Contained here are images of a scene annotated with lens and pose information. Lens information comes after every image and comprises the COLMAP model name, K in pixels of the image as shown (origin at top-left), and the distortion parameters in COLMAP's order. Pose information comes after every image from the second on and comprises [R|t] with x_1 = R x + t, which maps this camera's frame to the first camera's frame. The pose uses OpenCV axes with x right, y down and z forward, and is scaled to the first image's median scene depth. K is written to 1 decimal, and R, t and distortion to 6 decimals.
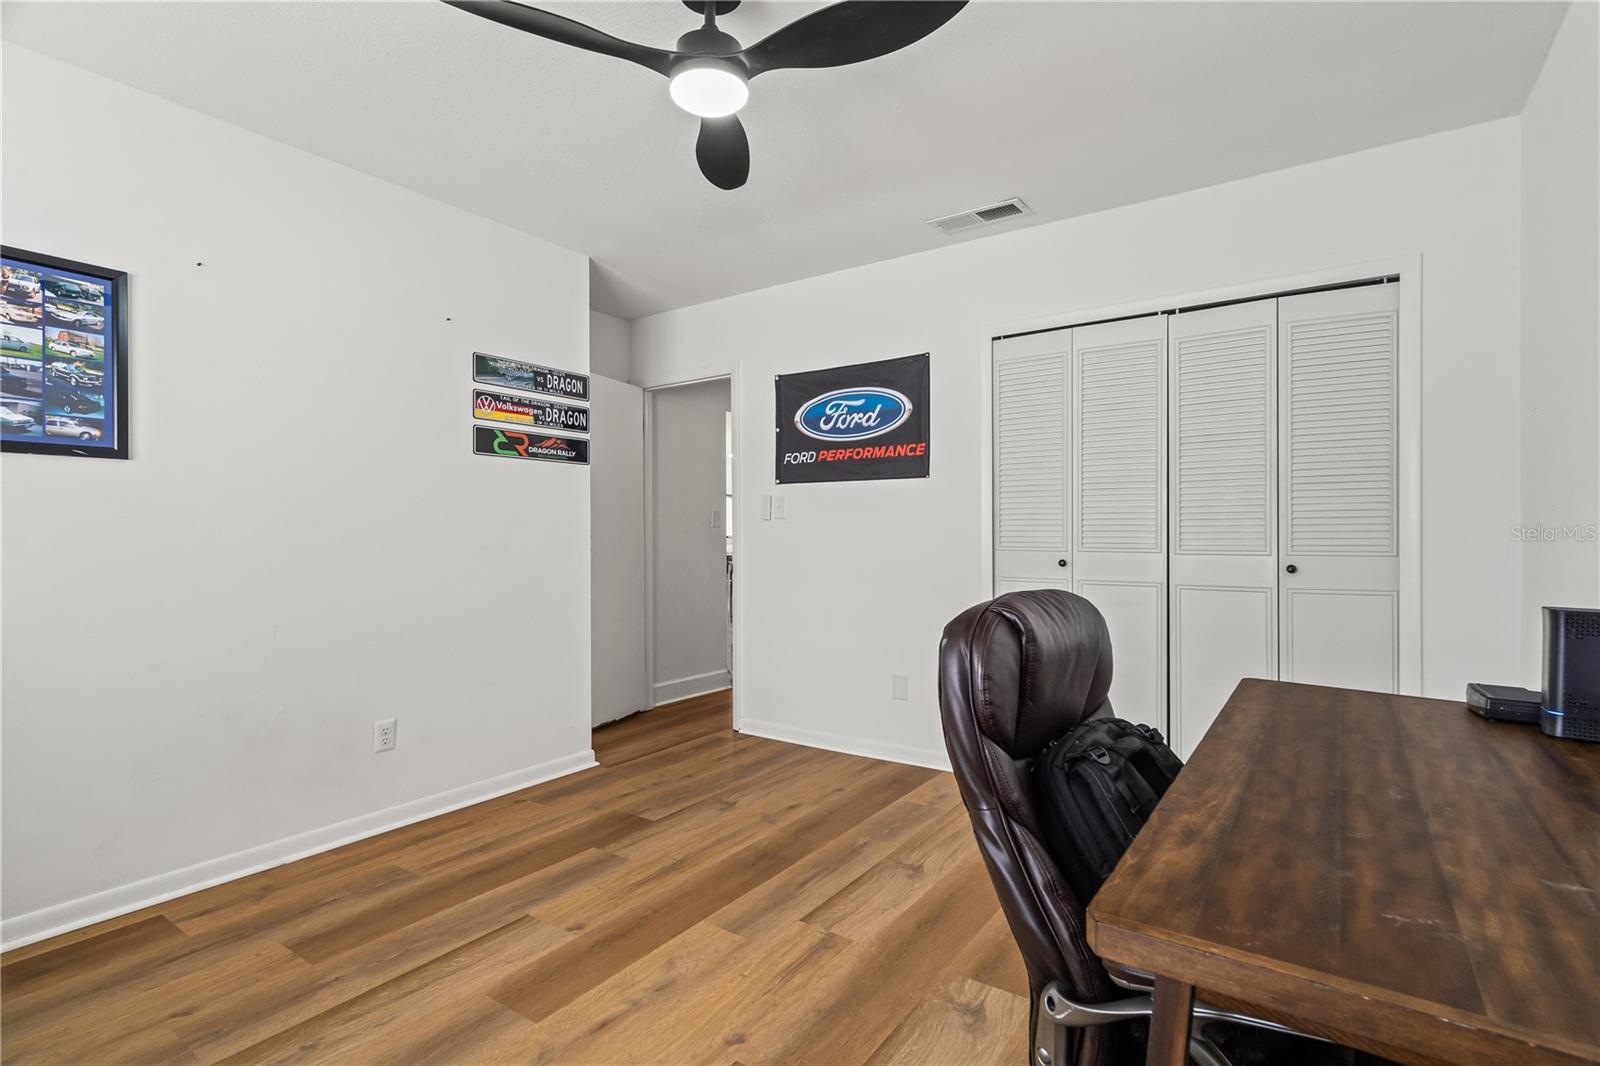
lens RADIAL K [[773.8, 0, 802.3], [0, 773.8, 533.8], [0, 0, 1]] dist [0.003309, -0.001127]
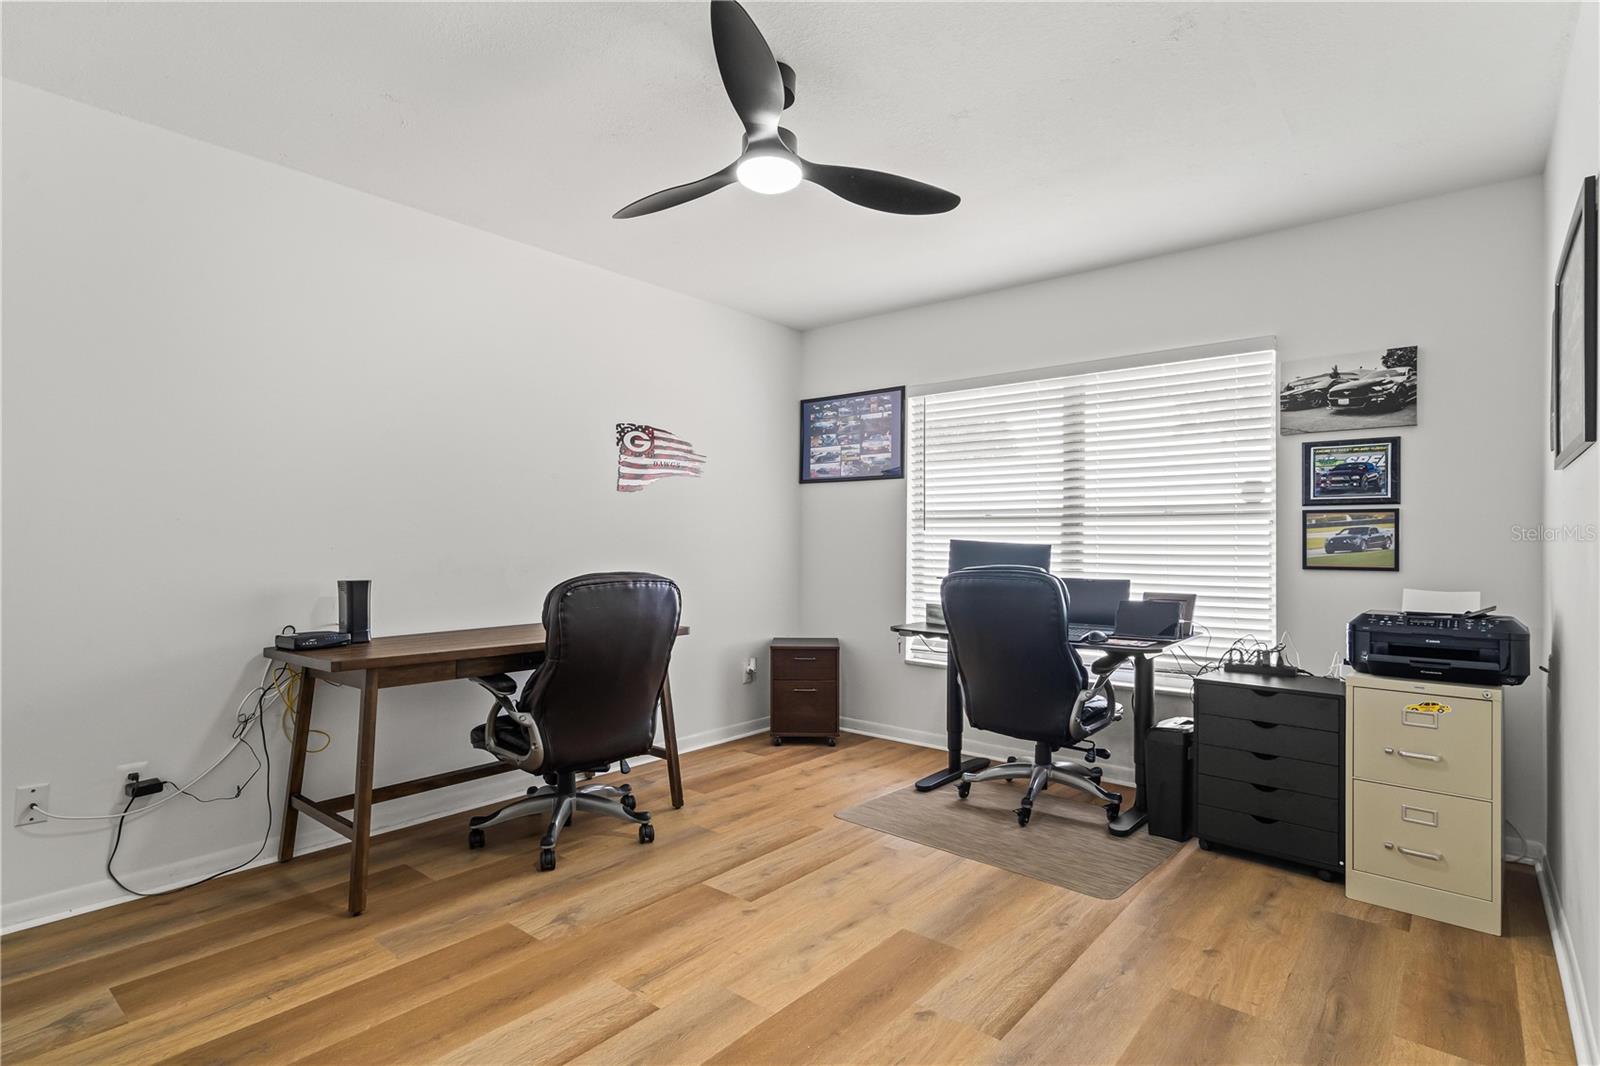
lens RADIAL K [[773.8, 0, 798.7], [0, 773.8, 538.6], [0, 0, 1]] dist [0.003309, -0.001127]
pose [[-0.995834, 0.000725, 0.091183, -0.248505], [0.000384, 0.999993, -0.003763, -0.004960], [-0.091186, -0.003712, -0.995827, 1.967222]]
